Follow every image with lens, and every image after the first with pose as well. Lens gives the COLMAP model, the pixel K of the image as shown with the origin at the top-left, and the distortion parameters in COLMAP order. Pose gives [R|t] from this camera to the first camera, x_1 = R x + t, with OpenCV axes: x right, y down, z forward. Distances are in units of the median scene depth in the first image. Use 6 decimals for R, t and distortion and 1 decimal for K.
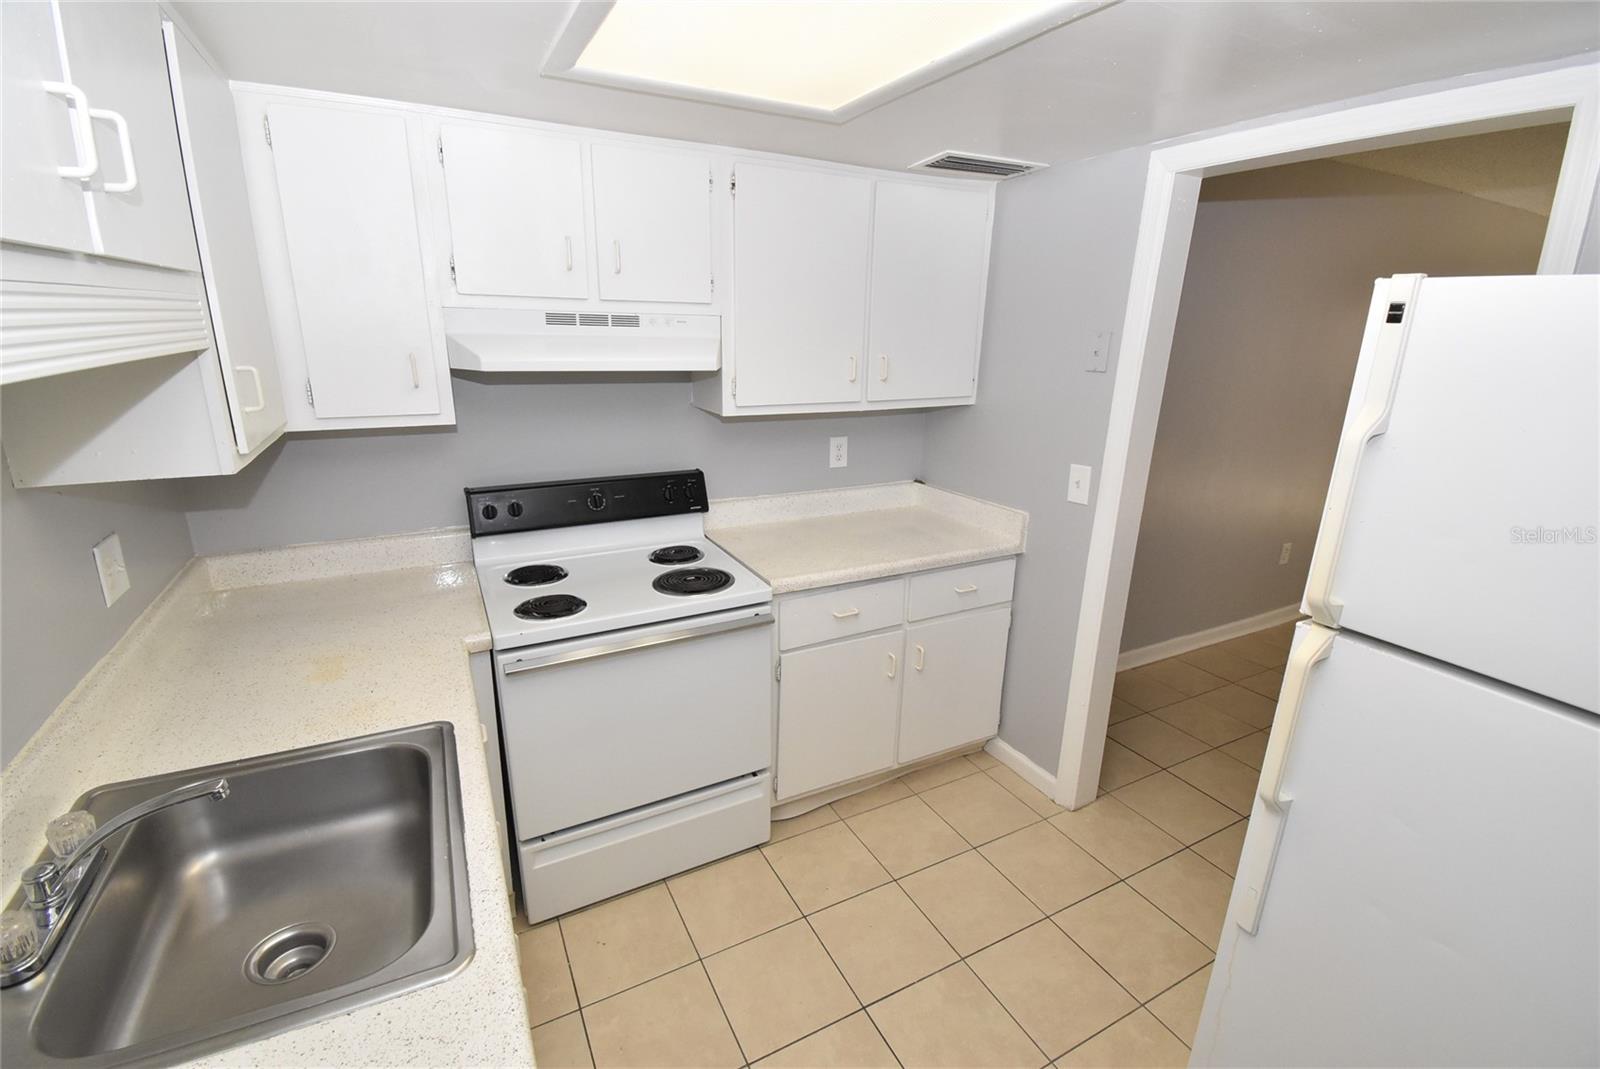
lens RADIAL K [[715.4, 0, 810.3], [0, 715.4, 544.3], [0, 0, 1]] dist [-0.002095, -0.003008]
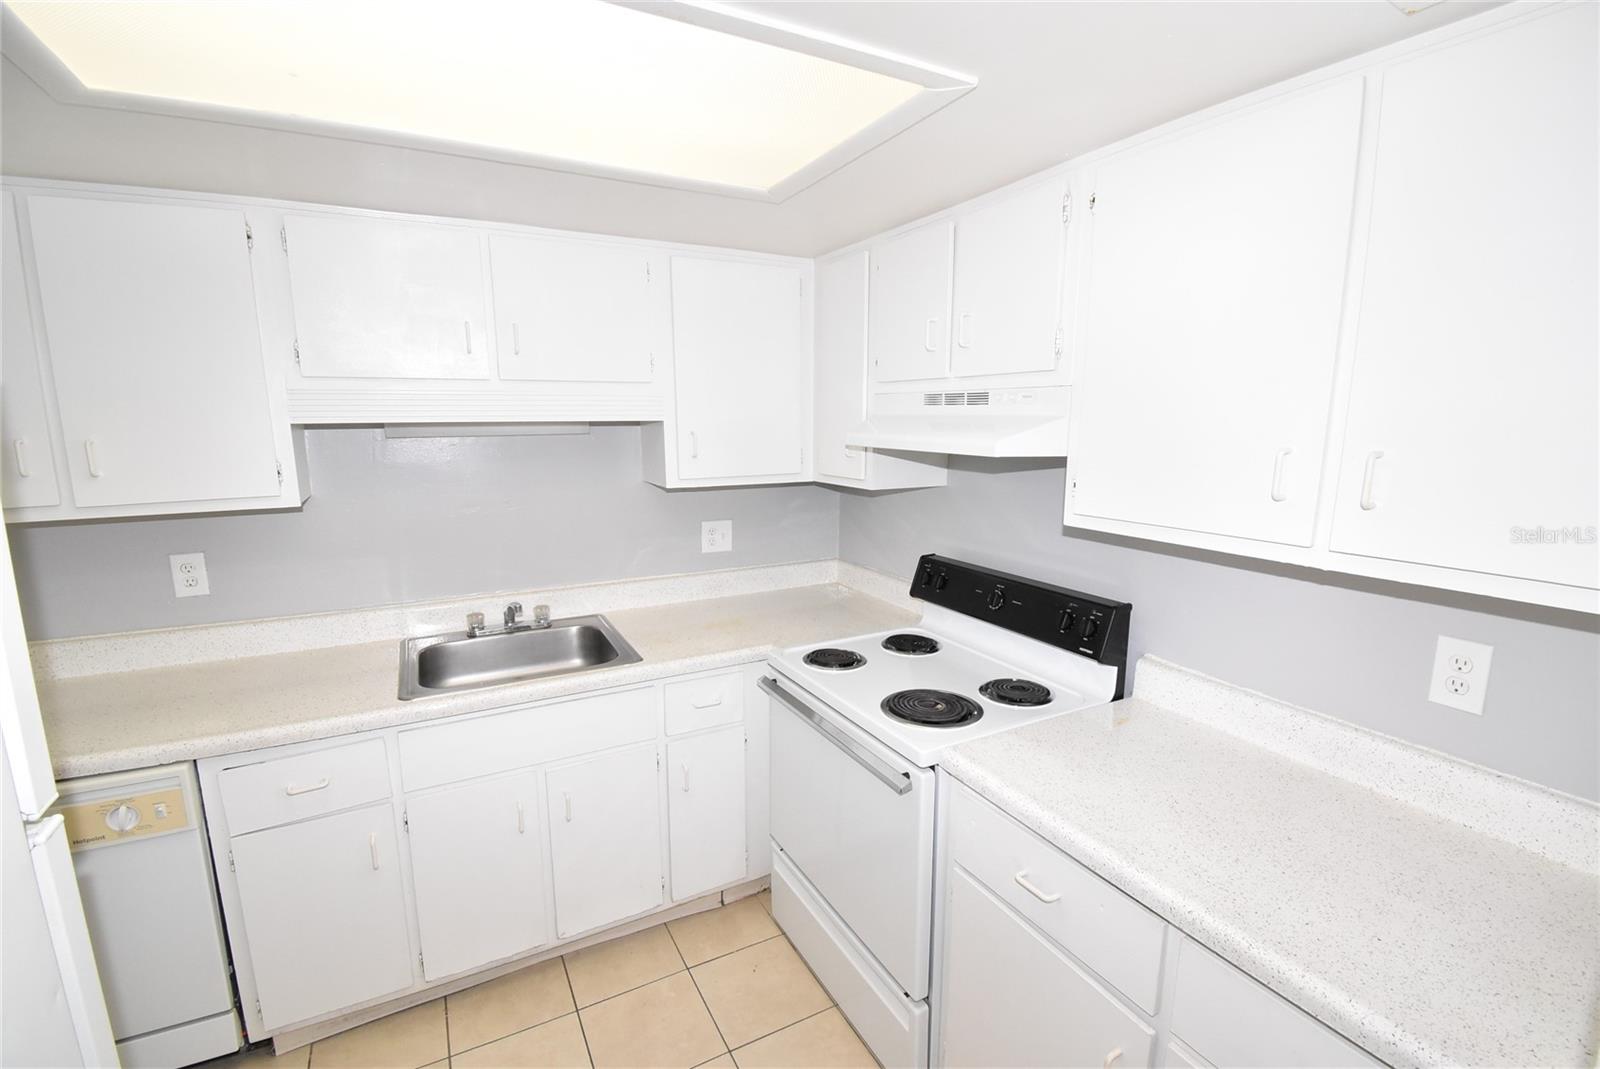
lens RADIAL K [[715.4, 0, 814.1], [0, 715.4, 532.9], [0, 0, 1]] dist [-0.002095, -0.003008]
pose [[0.009018, 0.148083, -0.988934, 0.595809], [-0.287502, 0.947600, 0.139272, -0.208599], [0.957738, 0.283065, 0.051120, 0.765748]]
